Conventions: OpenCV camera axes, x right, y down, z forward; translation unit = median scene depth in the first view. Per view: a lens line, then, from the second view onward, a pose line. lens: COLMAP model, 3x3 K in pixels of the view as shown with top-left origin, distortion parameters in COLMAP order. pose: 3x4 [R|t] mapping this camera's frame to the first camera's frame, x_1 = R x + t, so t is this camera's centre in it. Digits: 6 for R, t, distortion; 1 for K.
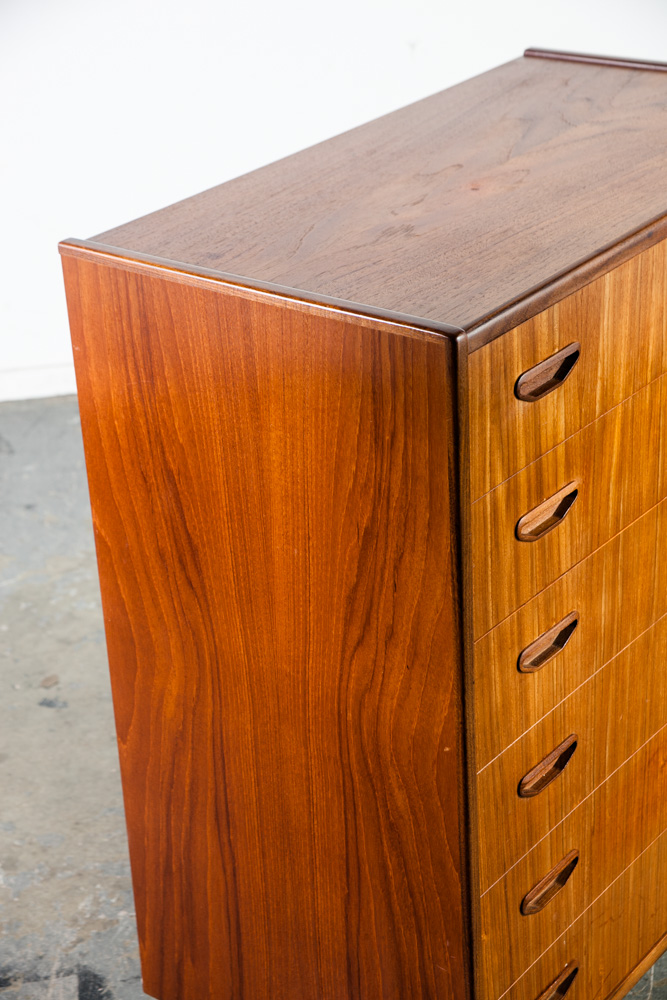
lens RADIAL K [[1953.0, 0, 333.5], [0, 1953.0, 500.0], [0, 0, 1]] dist [0.279186, 0.196463]
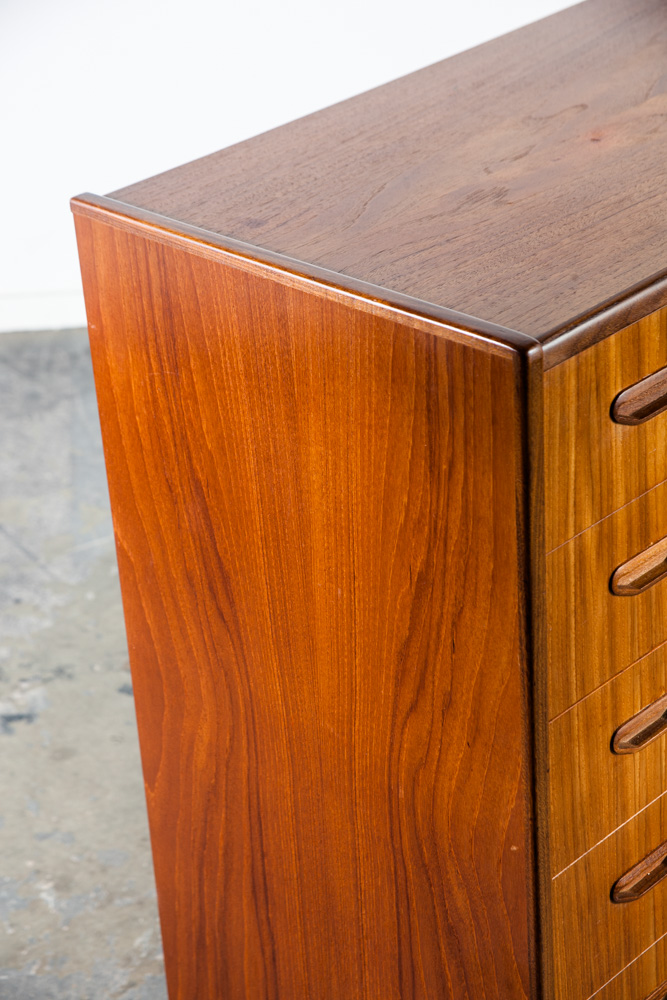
lens RADIAL K [[2141.8, 0, 333.5], [0, 2141.8, 500.0], [0, 0, 1]] dist [0.335418, 0.393480]
pose [[0.993929, 0.044303, -0.100710, 0.063147], [-0.039485, 0.998001, 0.049337, -0.052880], [0.102695, -0.045060, 0.993692, 0.110129]]
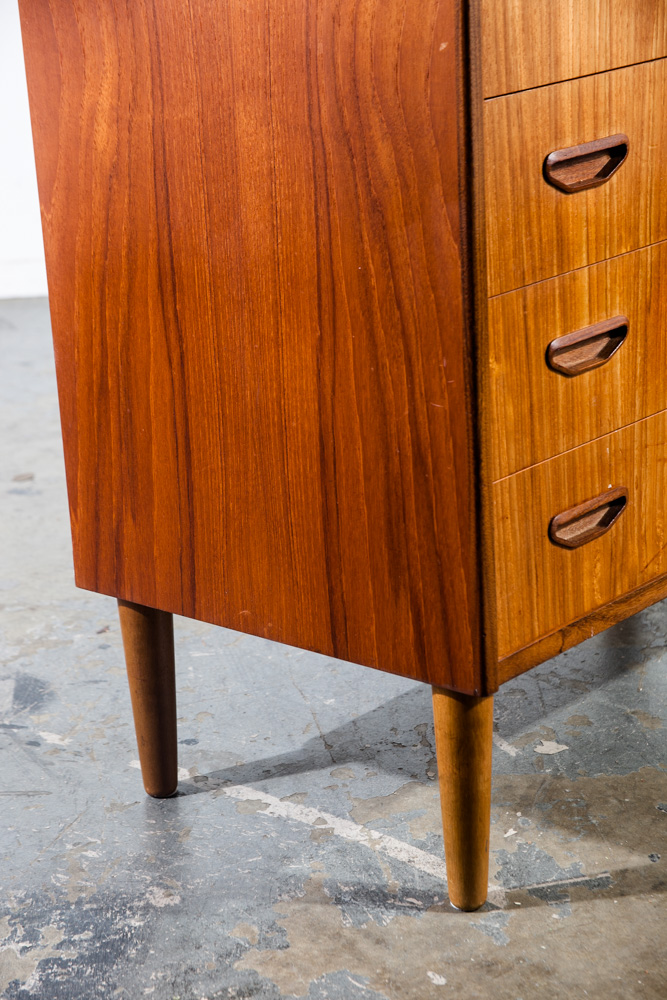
lens RADIAL K [[2141.8, 0, 333.5], [0, 2141.8, 500.0], [0, 0, 1]] dist [0.335418, 0.393480]
pose [[0.998329, 0.018886, -0.054620, 0.060690], [-0.026719, 0.988858, -0.146446, 0.394258], [0.051245, 0.147661, 0.987710, 0.193004]]
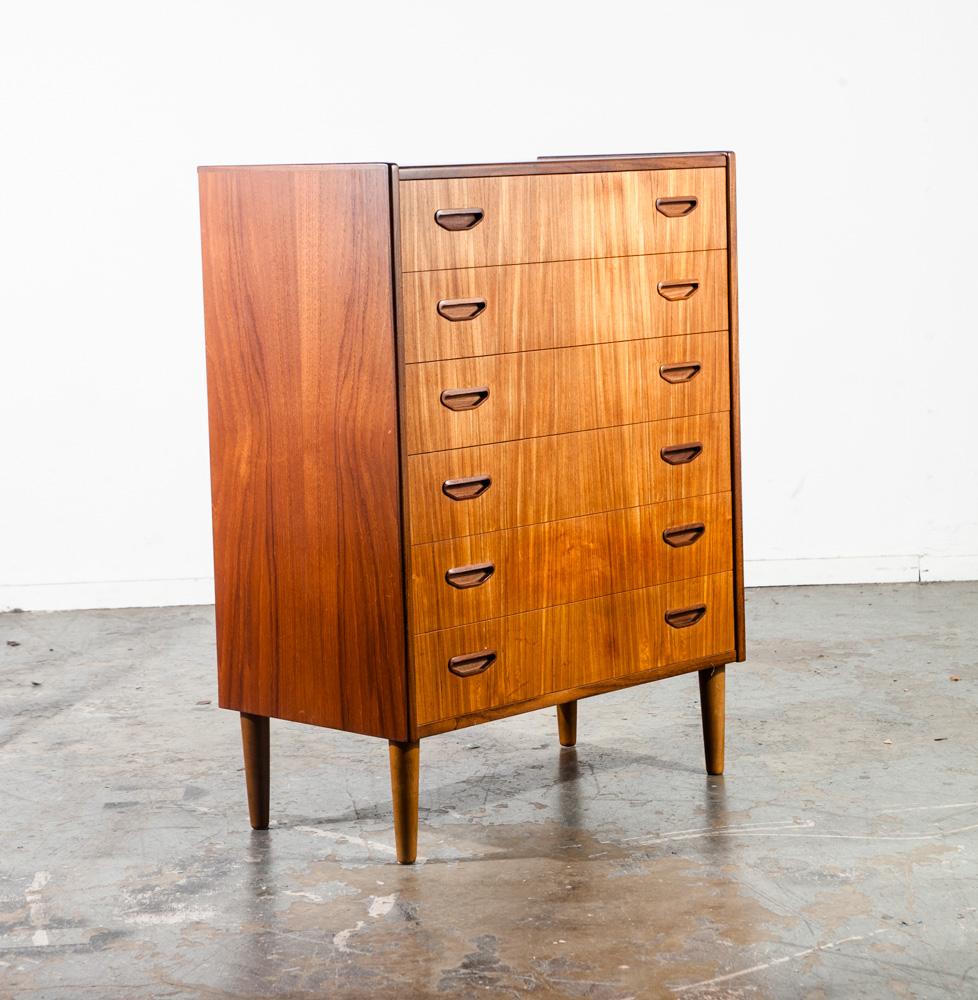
lens RADIAL K [[2666.3, 0, 503.7], [0, 2666.3, 405.5], [0, 0, 1]] dist [0.132960, 2.150045]
pose [[0.993288, 0.031939, -0.111173, 0.381583], [-0.068919, 0.935307, -0.347060, 0.833628], [0.092896, 0.352392, 0.931230, -1.047088]]
